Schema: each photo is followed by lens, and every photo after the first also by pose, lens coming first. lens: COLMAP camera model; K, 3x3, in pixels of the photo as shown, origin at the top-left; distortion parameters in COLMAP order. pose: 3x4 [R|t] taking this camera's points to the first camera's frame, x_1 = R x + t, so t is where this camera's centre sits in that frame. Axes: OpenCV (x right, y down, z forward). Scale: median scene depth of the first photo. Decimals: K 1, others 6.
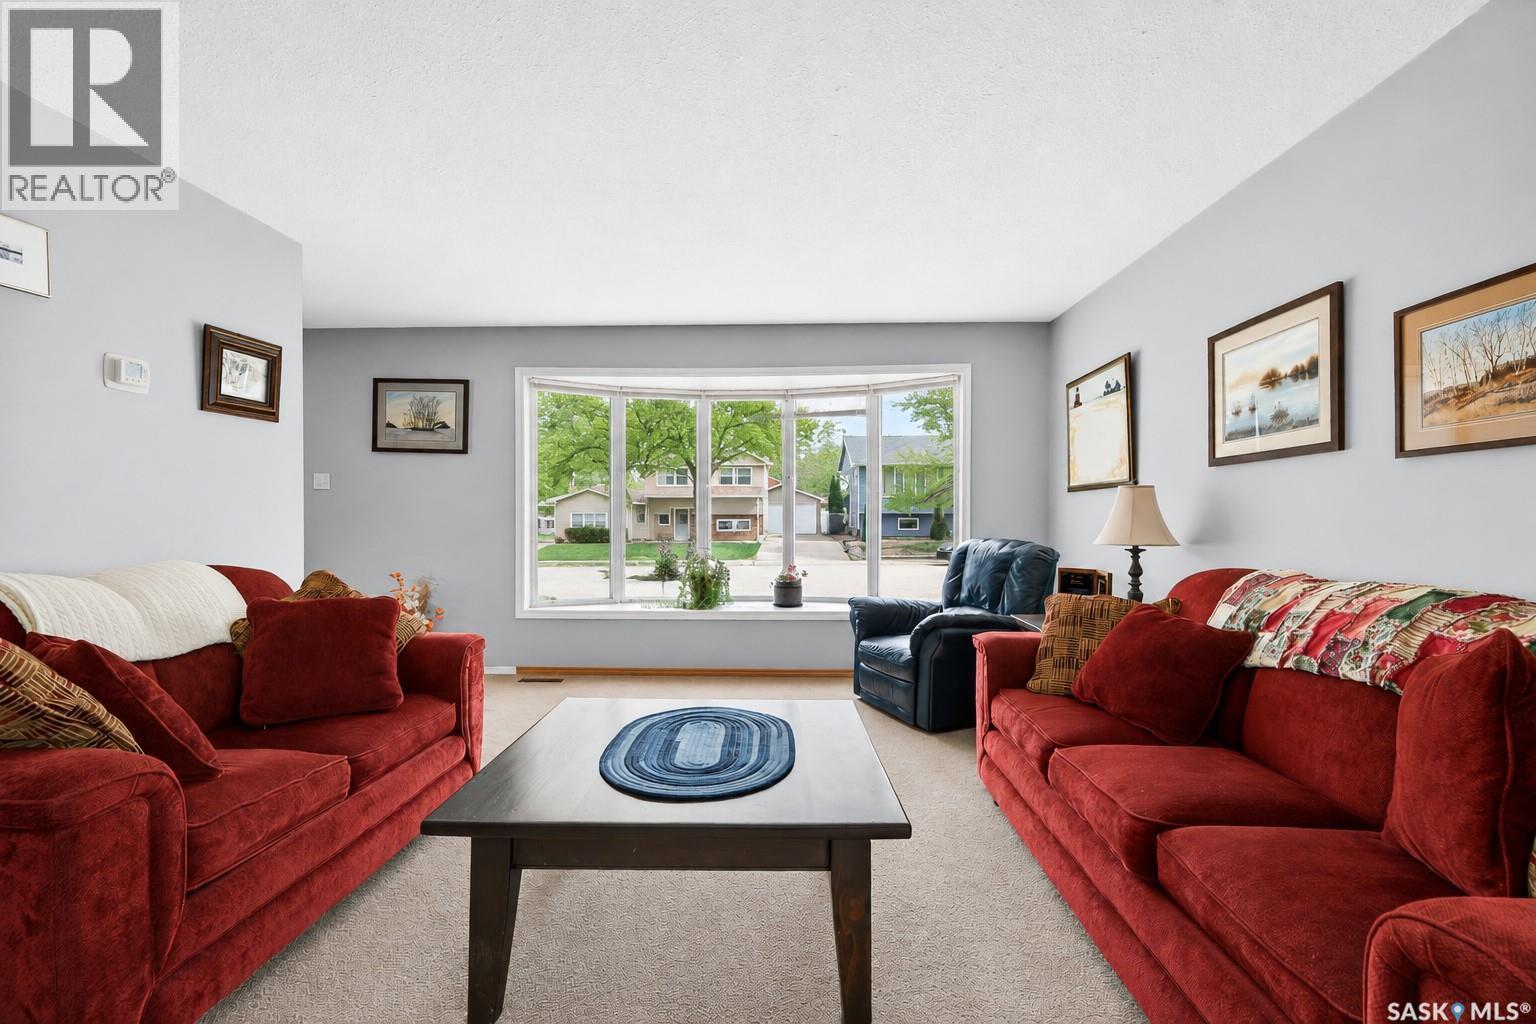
lens RADIAL K [[686.5, 0, 762.3], [0, 686.5, 506.7], [0, 0, 1]] dist [0.000815, 0.000652]
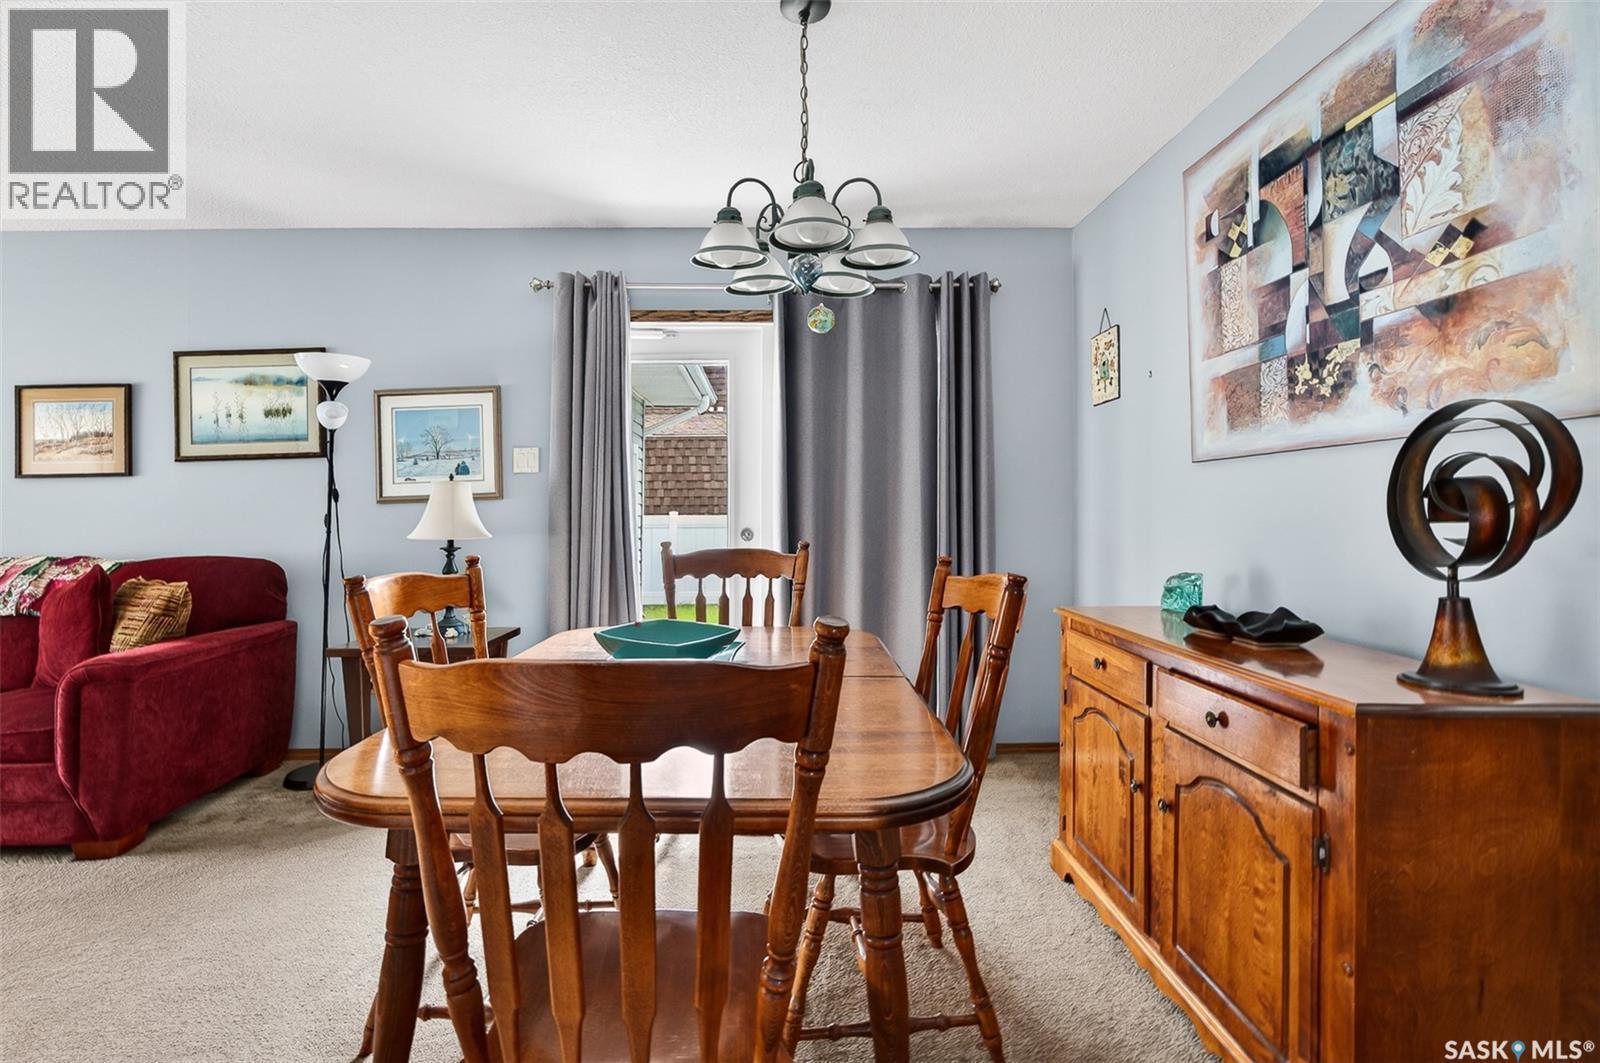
lens RADIAL K [[741.3, 0, 766.1], [0, 741.3, 497.0], [0, 0, 1]] dist [-0.001816, -0.000160]
pose [[-0.053830, 0.014572, 0.998444, -1.003190], [0.007092, 0.999874, -0.014211, 0.008117], [-0.998525, 0.006316, -0.053927, -0.724894]]
